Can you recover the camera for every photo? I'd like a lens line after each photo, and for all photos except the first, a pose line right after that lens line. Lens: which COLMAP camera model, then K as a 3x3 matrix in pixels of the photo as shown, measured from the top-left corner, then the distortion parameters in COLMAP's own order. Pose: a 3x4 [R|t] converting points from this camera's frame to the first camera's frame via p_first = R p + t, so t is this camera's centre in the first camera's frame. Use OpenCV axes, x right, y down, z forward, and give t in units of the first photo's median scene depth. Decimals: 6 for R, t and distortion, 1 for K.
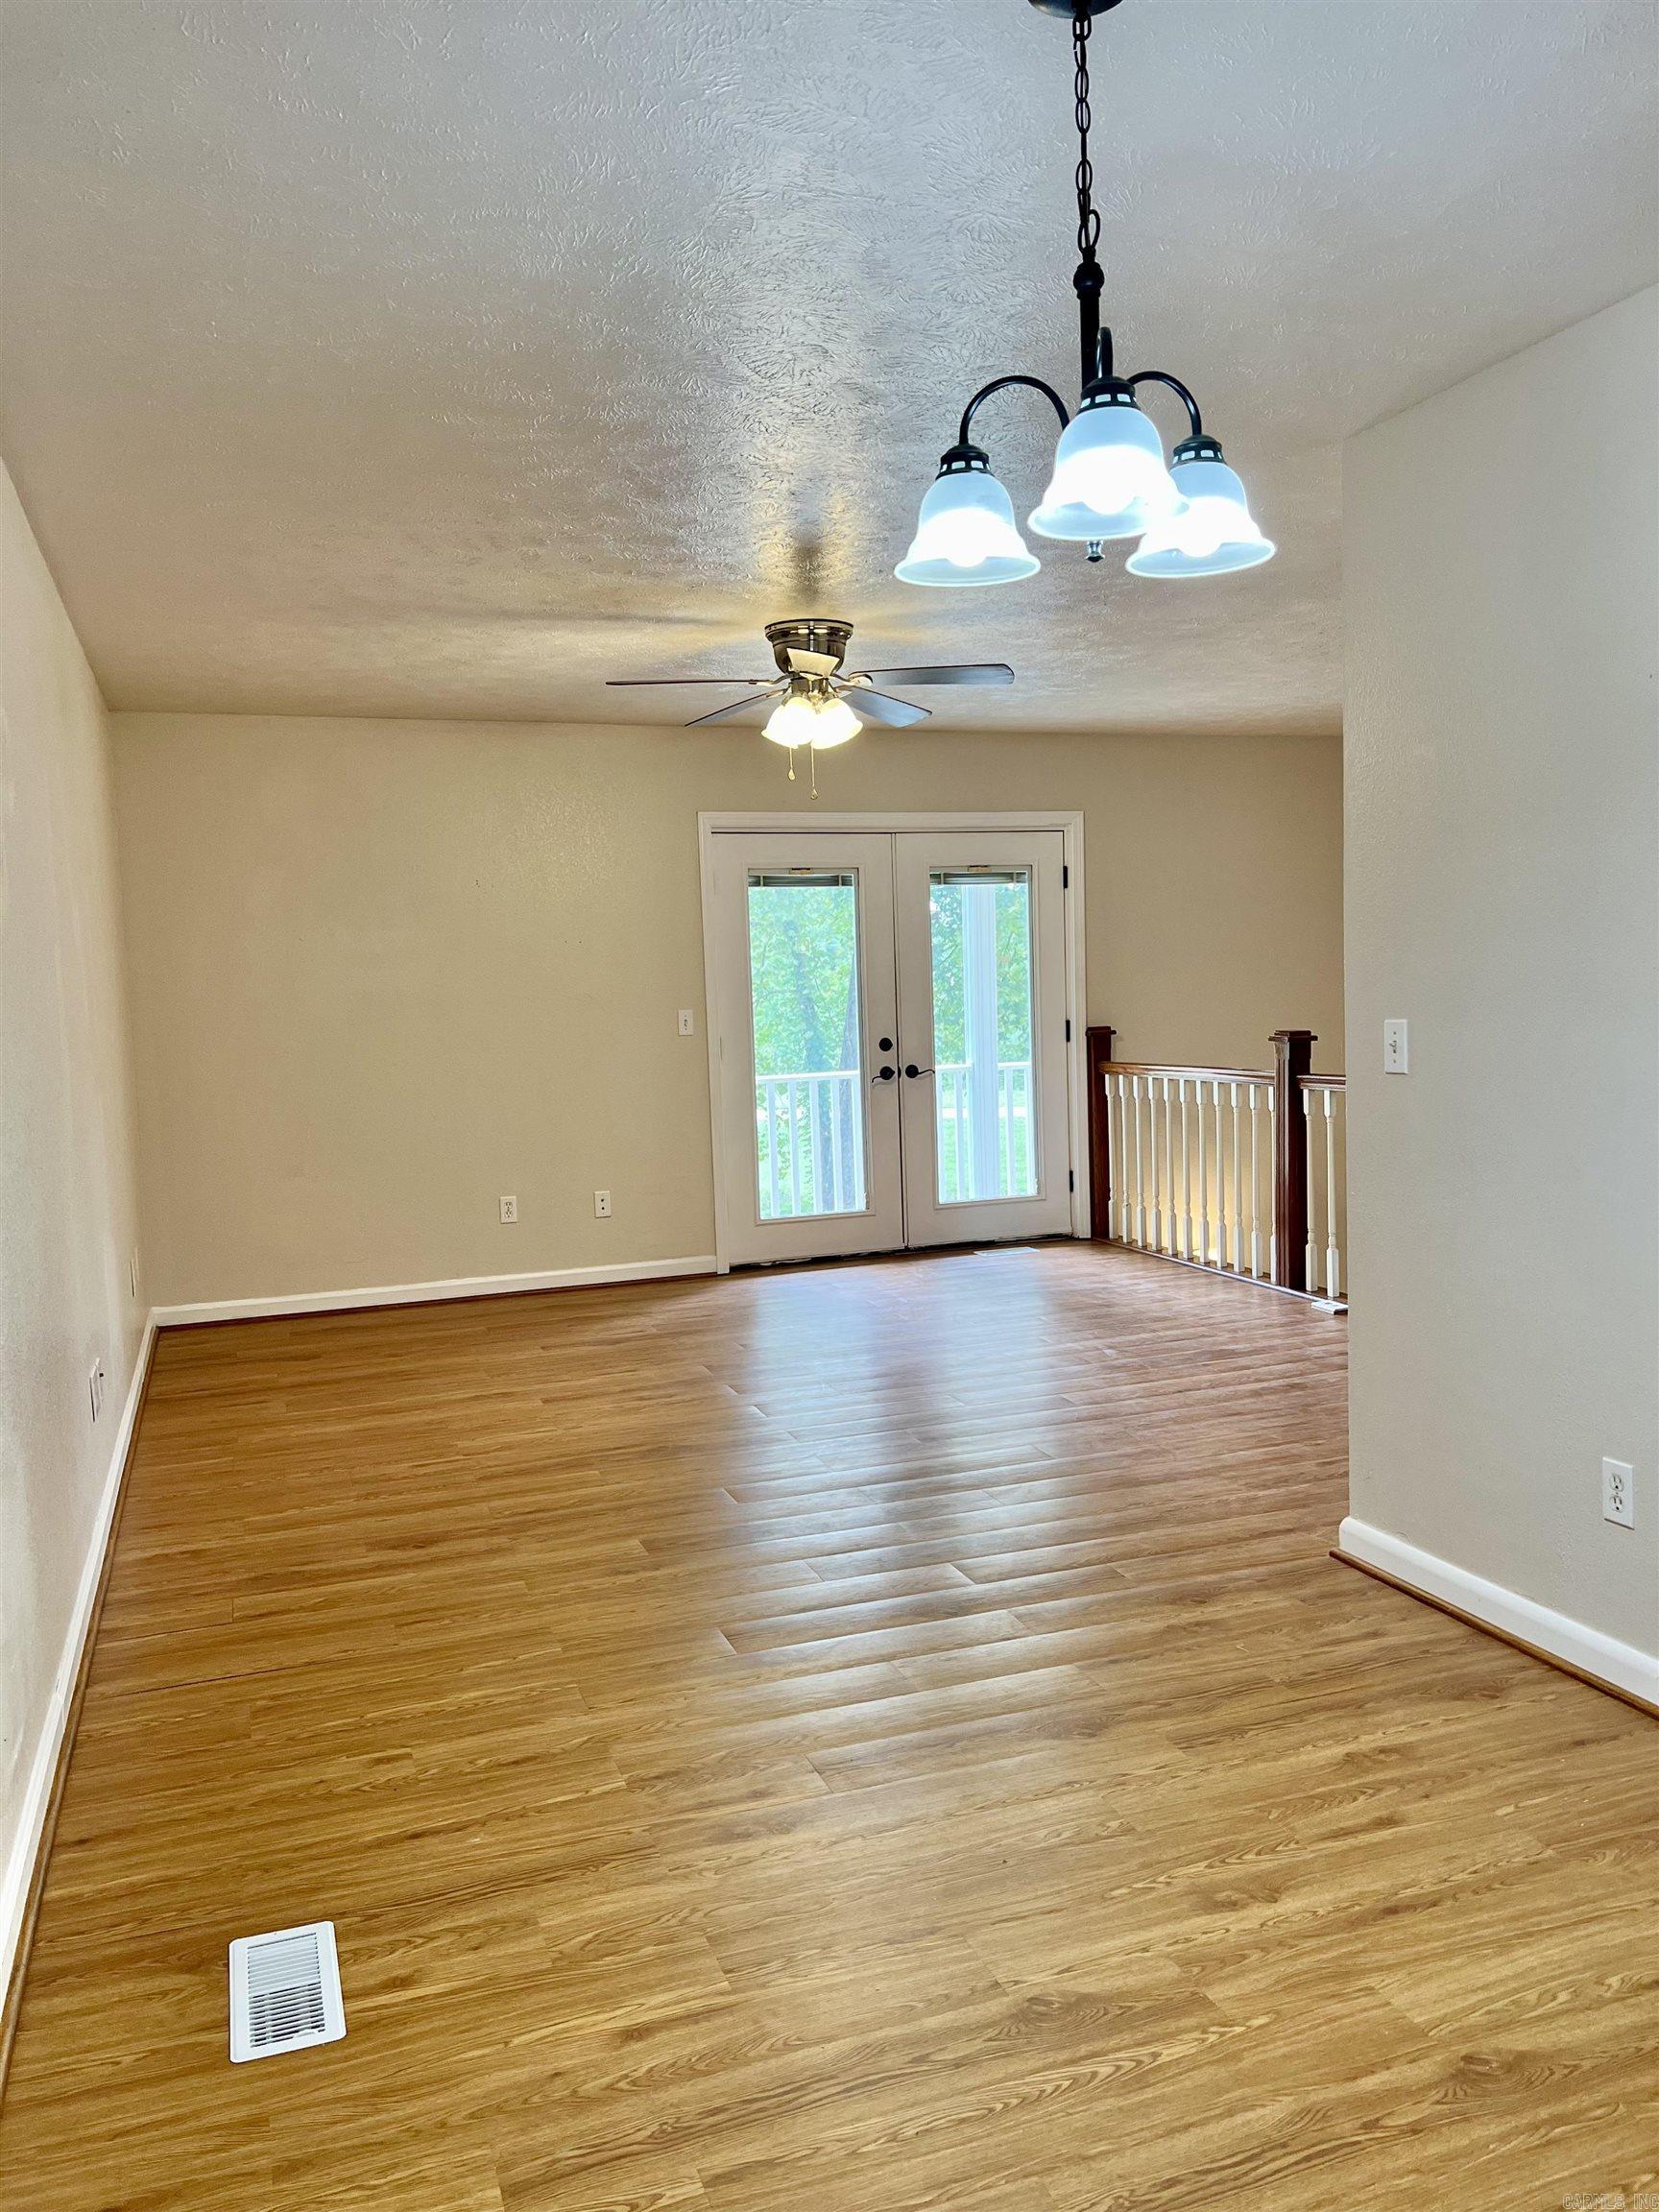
lens RADIAL K [[1665.9, 0, 829.5], [0, 1665.9, 1106.0], [0, 0, 1]] dist [0.049737, -0.056399]
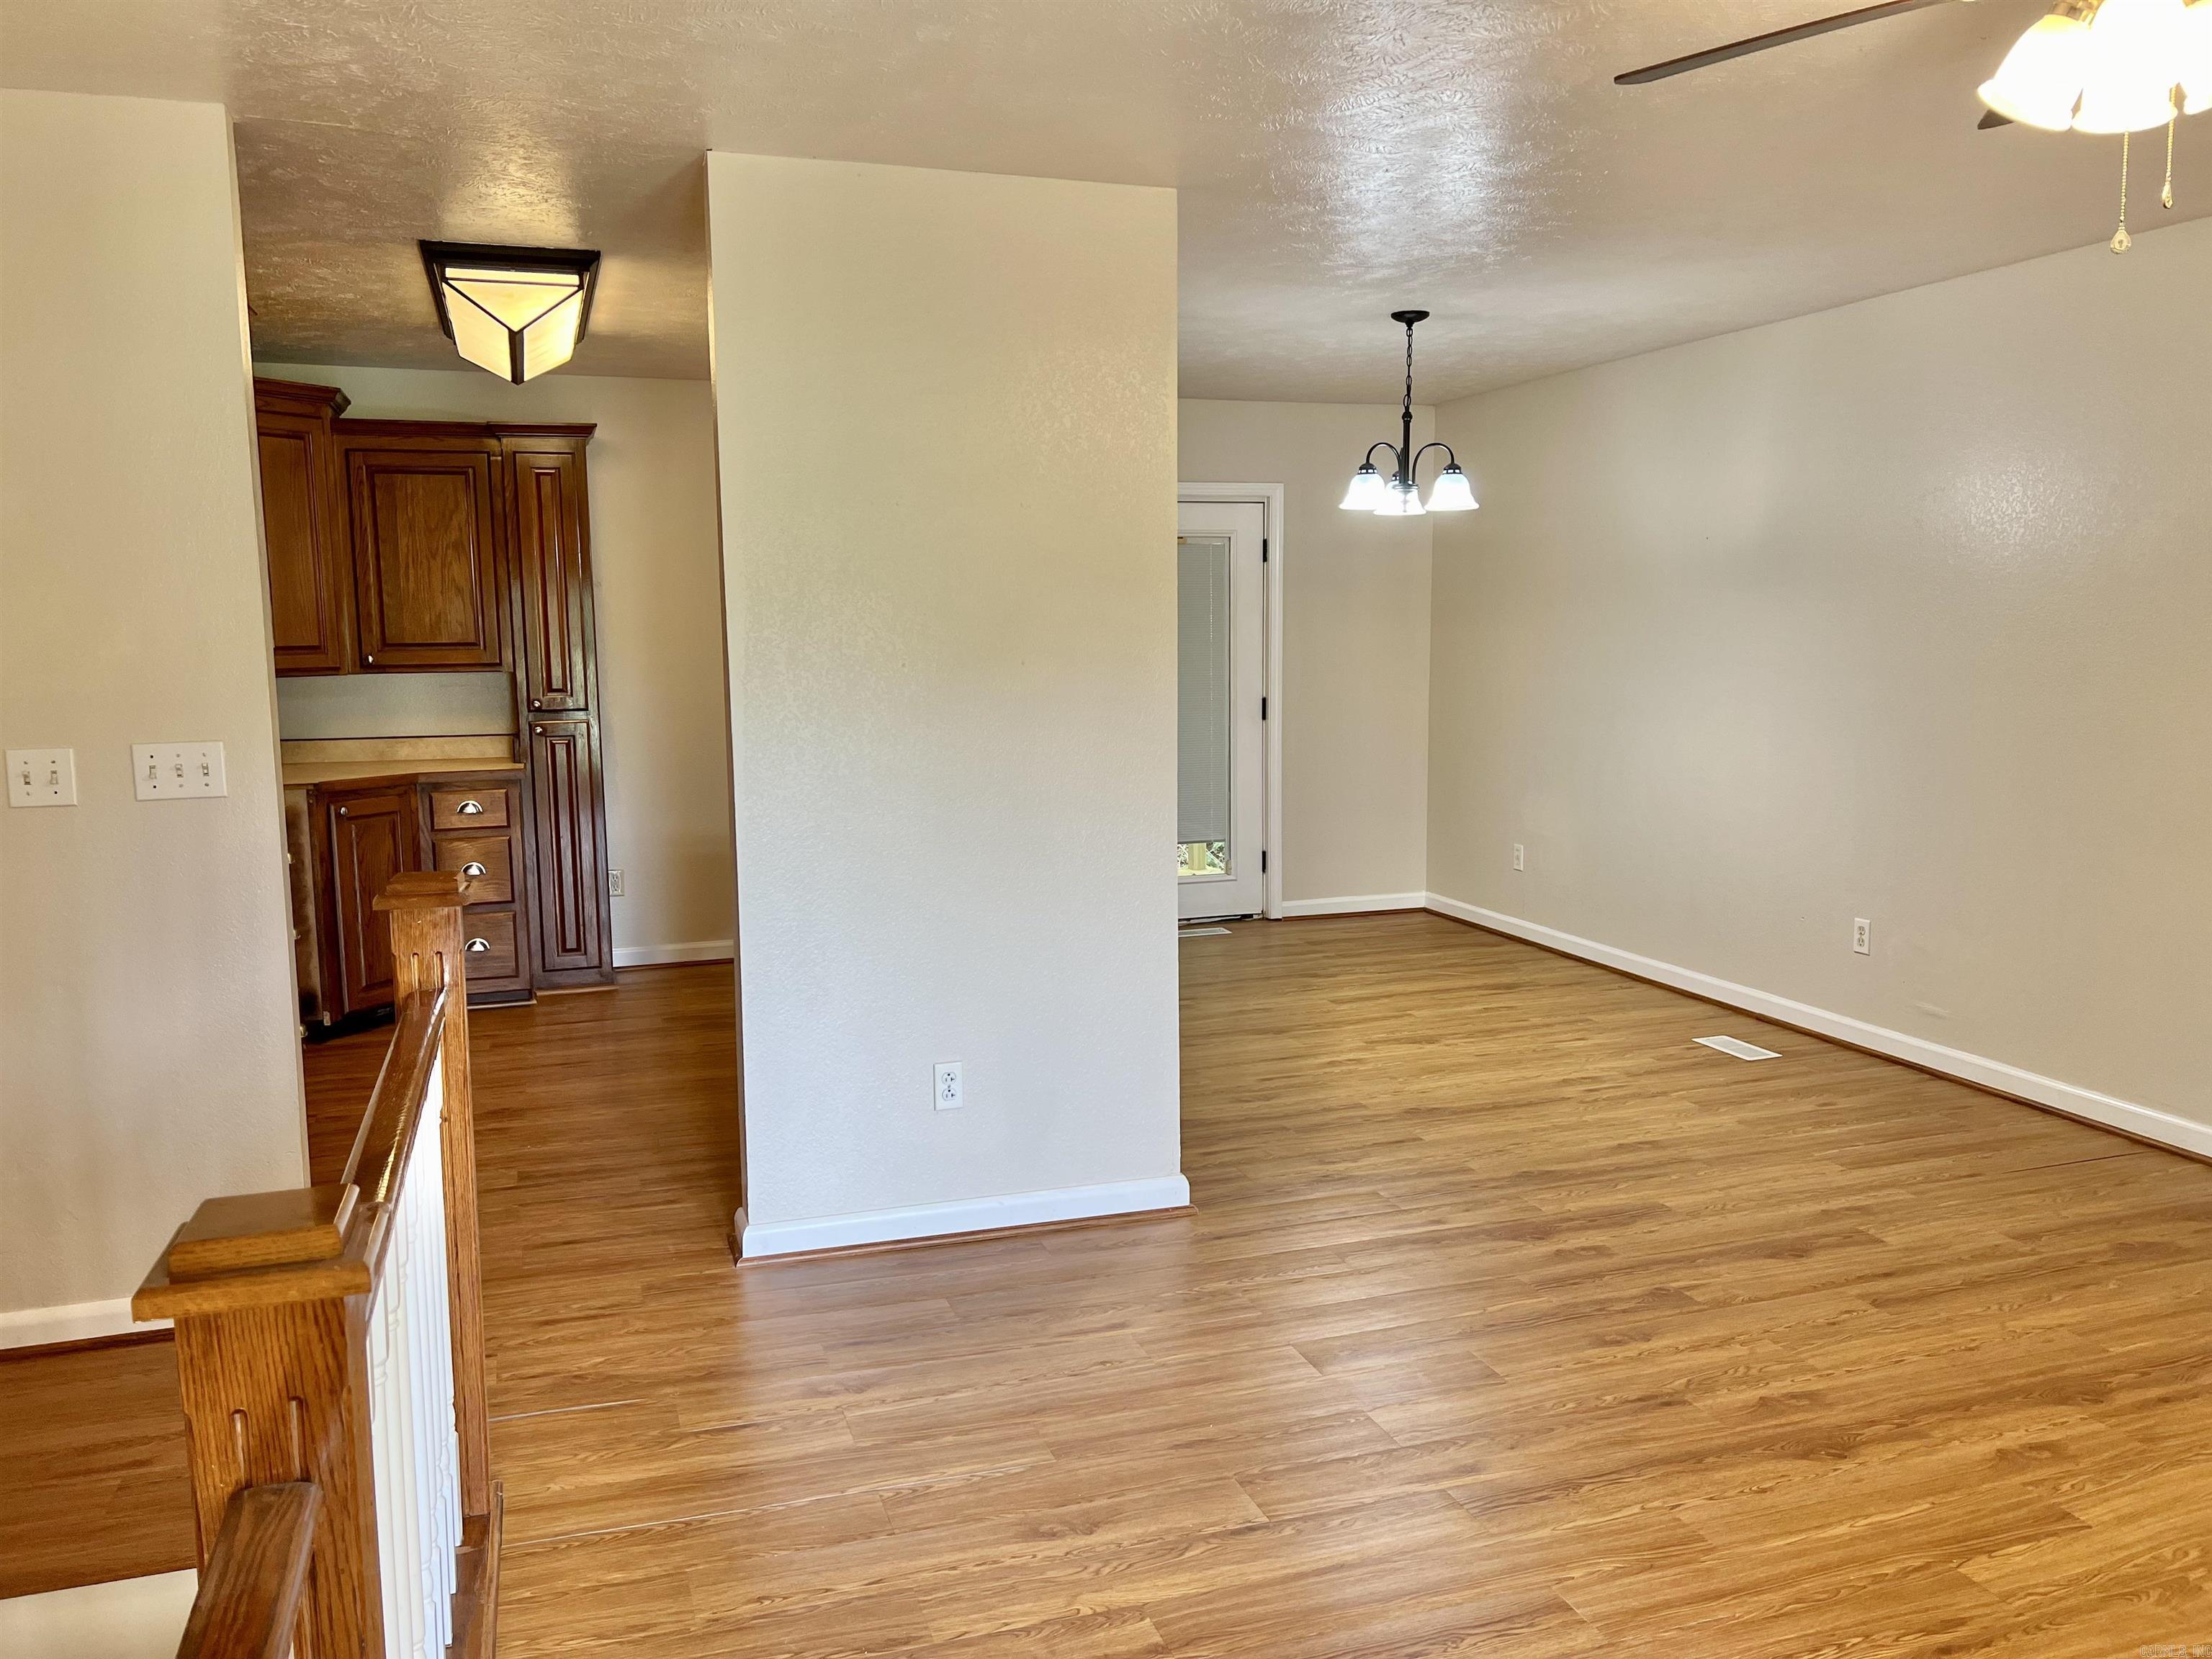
lens RADIAL K [[1665.9, 0, 1118.3], [0, 1665.9, 825.3], [0, 0, 1]] dist [0.049737, -0.056399]
pose [[-0.998937, 0.043822, 0.014288, 0.159937], [0.045793, 0.978841, 0.199434, -0.098959], [-0.005246, 0.199876, -0.979807, 0.998282]]
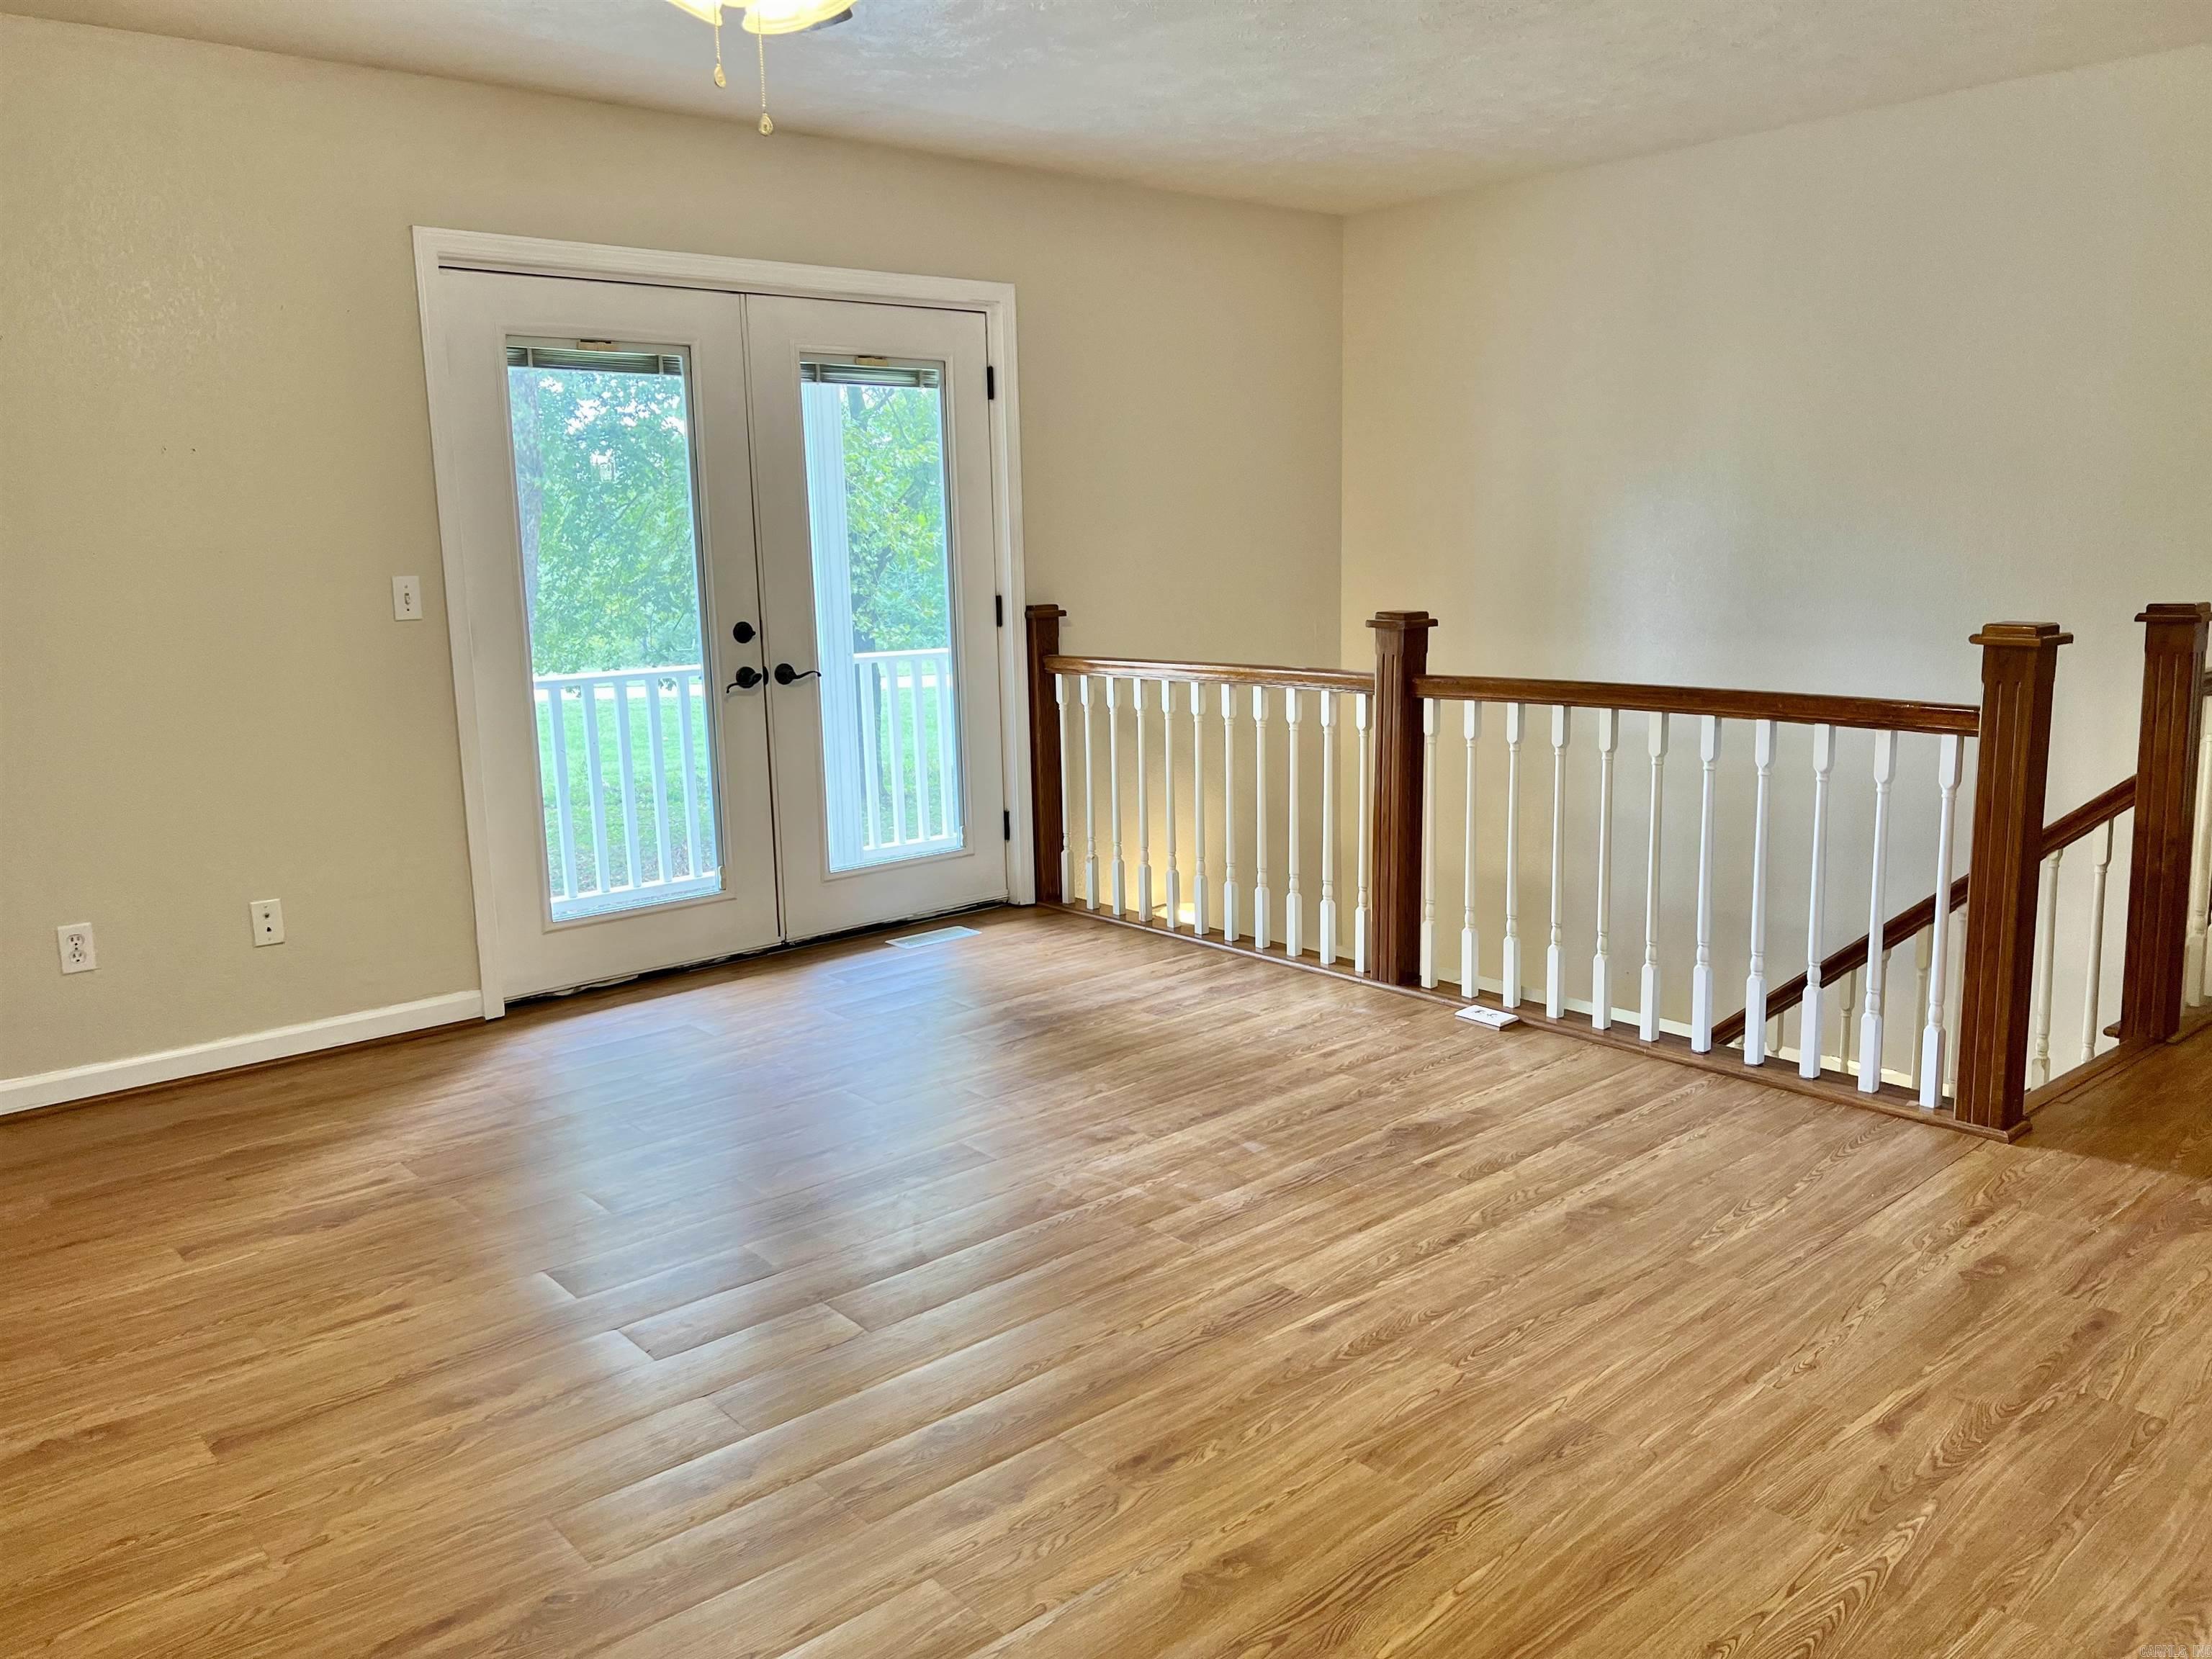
lens RADIAL K [[1665.9, 0, 1118.3], [0, 1665.9, 825.3], [0, 0, 1]] dist [0.049737, -0.056399]
pose [[0.929548, -0.048196, 0.365537, -0.071501], [0.016121, 0.995784, 0.090297, -0.019097], [-0.368347, -0.078043, 0.926407, 0.351291]]
